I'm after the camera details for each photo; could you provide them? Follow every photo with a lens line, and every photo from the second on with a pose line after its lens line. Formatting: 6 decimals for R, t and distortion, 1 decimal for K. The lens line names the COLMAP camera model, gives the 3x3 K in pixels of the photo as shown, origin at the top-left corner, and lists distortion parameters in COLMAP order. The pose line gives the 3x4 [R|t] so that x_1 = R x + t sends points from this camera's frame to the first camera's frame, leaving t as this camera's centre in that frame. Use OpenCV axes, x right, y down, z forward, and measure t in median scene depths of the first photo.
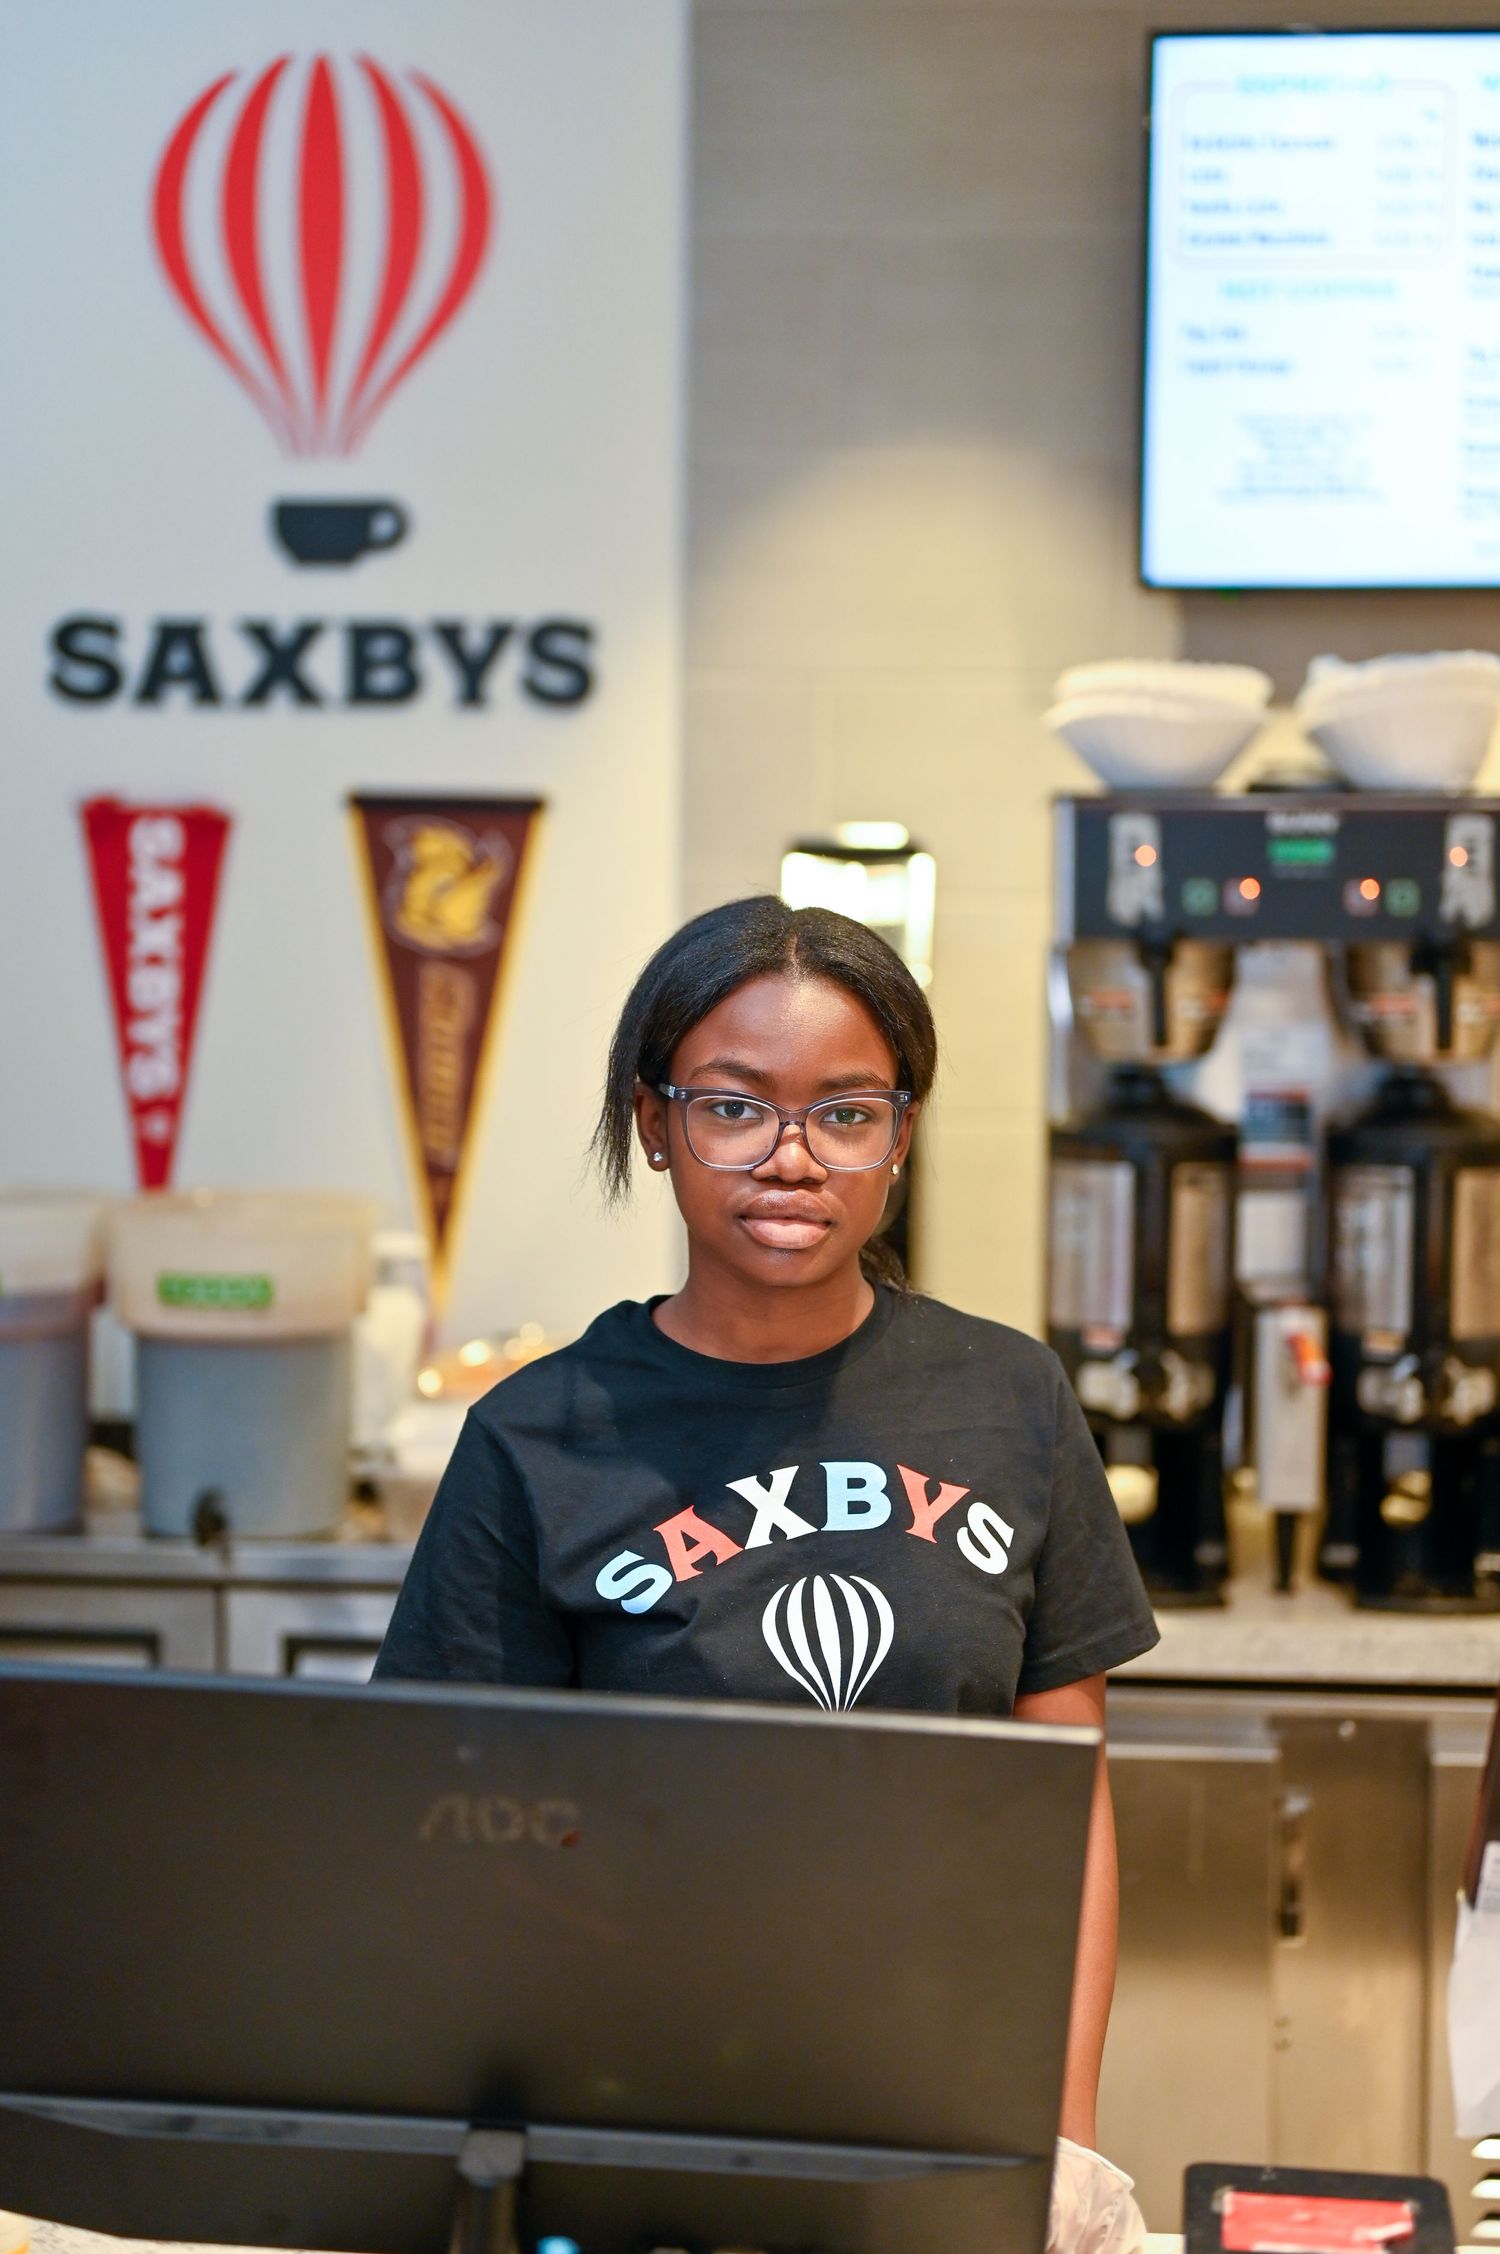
lens RADIAL K [[3238.1, 0, 748.9], [0, 3238.1, 1127.3], [0, 0, 1]] dist [0.030439, 0.000000]
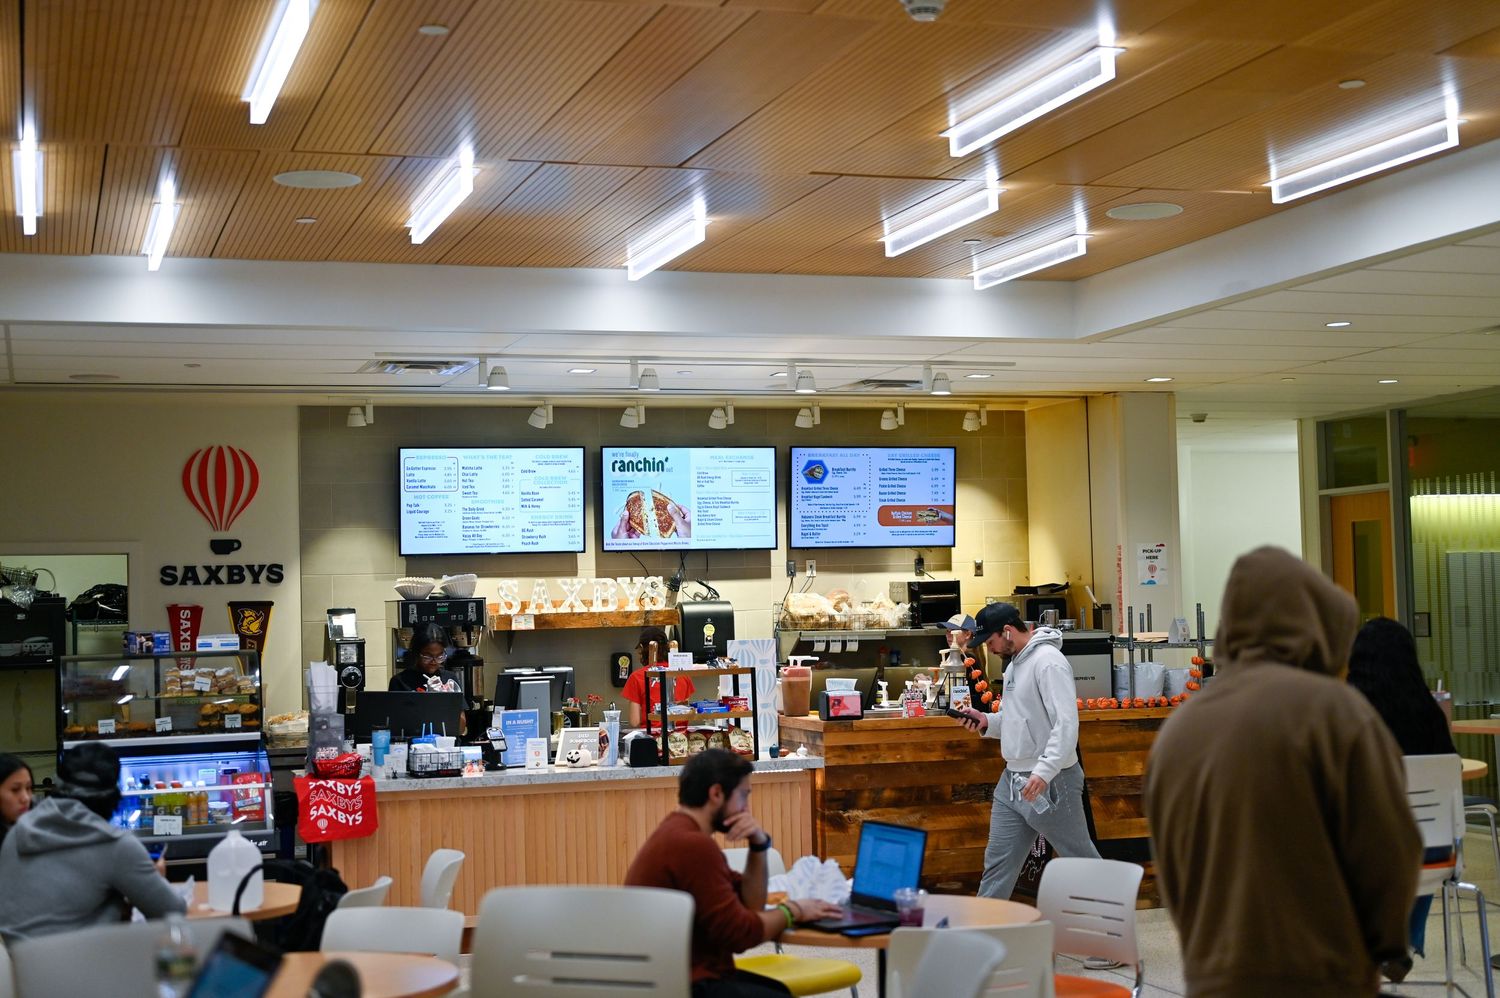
lens RADIAL K [[2154.9, 0, 749.7], [0, 2154.9, 498.6], [0, 0, 1]] dist [0.030439, 0.000000]
pose [[0.924853, -0.012928, 0.380104, -0.605806], [0.060567, 0.991674, -0.113641, 0.144596], [-0.375470, 0.128123, 0.917936, -2.123664]]
